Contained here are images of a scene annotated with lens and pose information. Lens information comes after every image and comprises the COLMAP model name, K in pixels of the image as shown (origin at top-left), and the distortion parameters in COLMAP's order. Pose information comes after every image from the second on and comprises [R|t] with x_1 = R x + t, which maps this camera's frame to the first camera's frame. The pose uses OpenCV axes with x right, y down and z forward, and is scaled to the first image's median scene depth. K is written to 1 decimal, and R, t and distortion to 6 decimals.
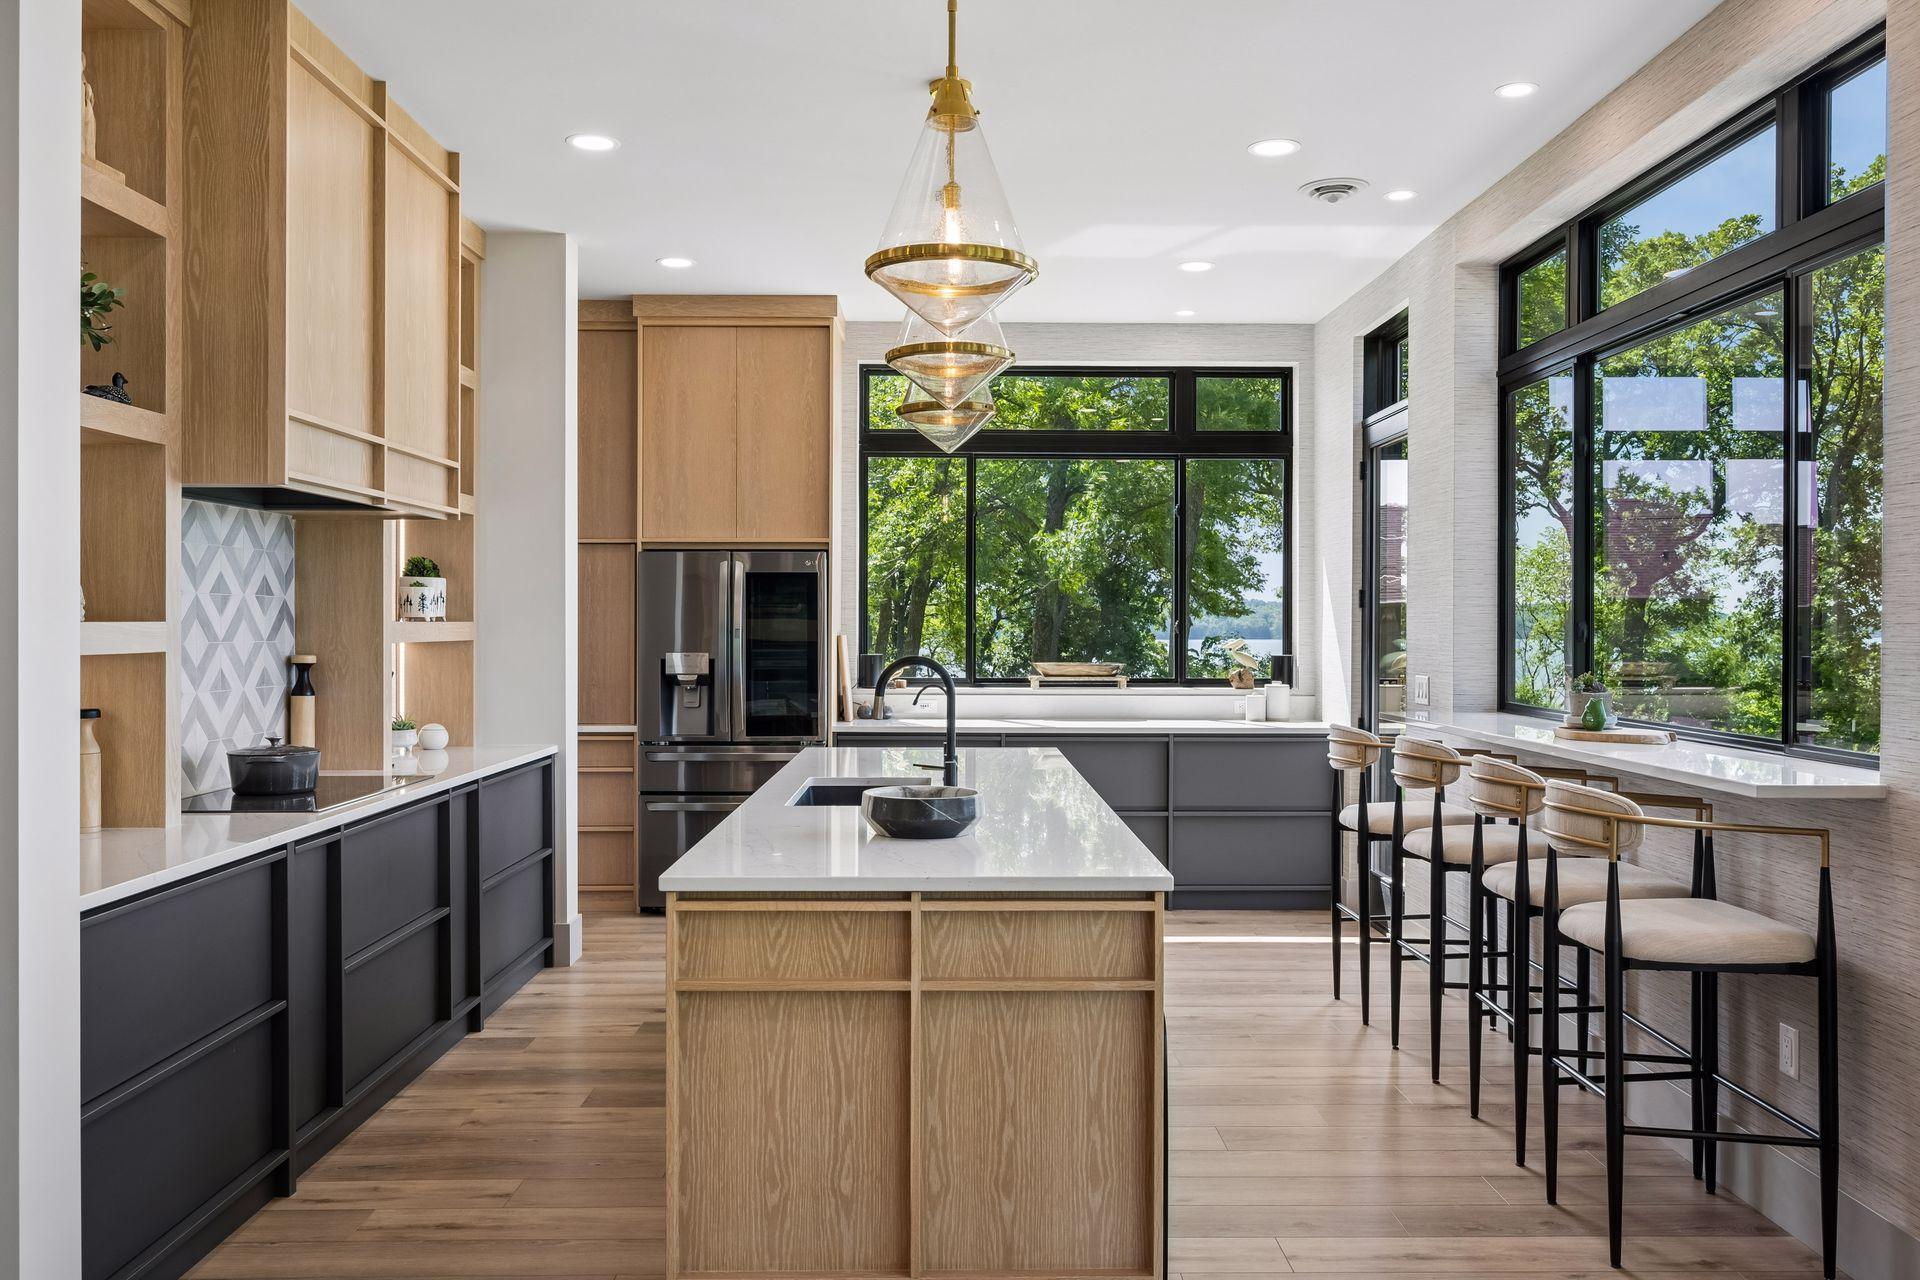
lens RADIAL K [[1543.6, 0, 960.0], [0, 1543.6, 640.0], [0, 0, 1]] dist [-0.019619, -0.001843]
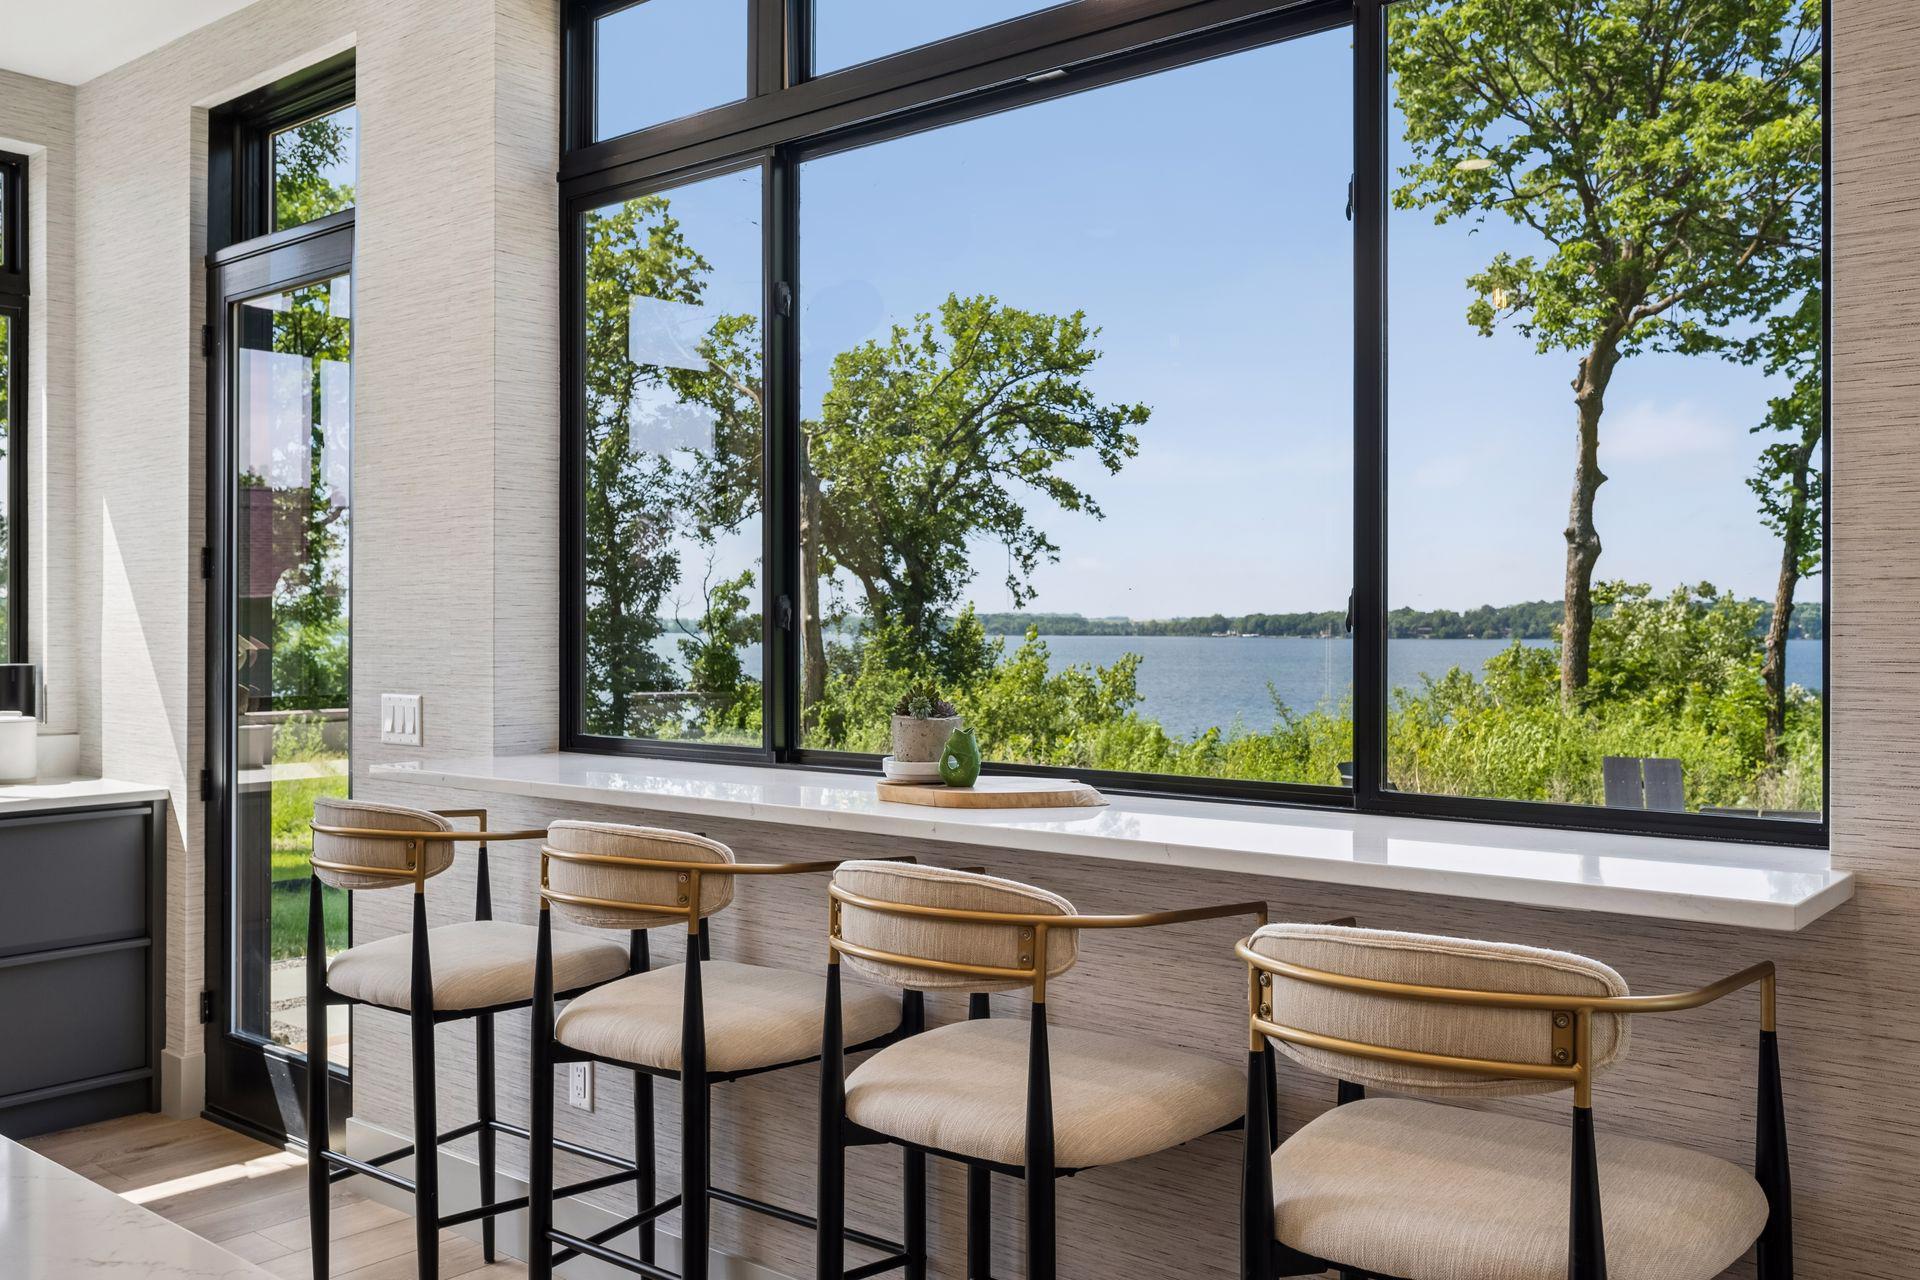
lens RADIAL K [[1543.6, 0, 960.0], [0, 1543.6, 640.0], [0, 0, 1]] dist [-0.019619, -0.001843]
pose [[0.622495, -0.015737, 0.782465, -0.017073], [0.014209, 0.999860, 0.008805, 0.000977], [-0.782494, 0.005637, 0.622632, 0.476545]]
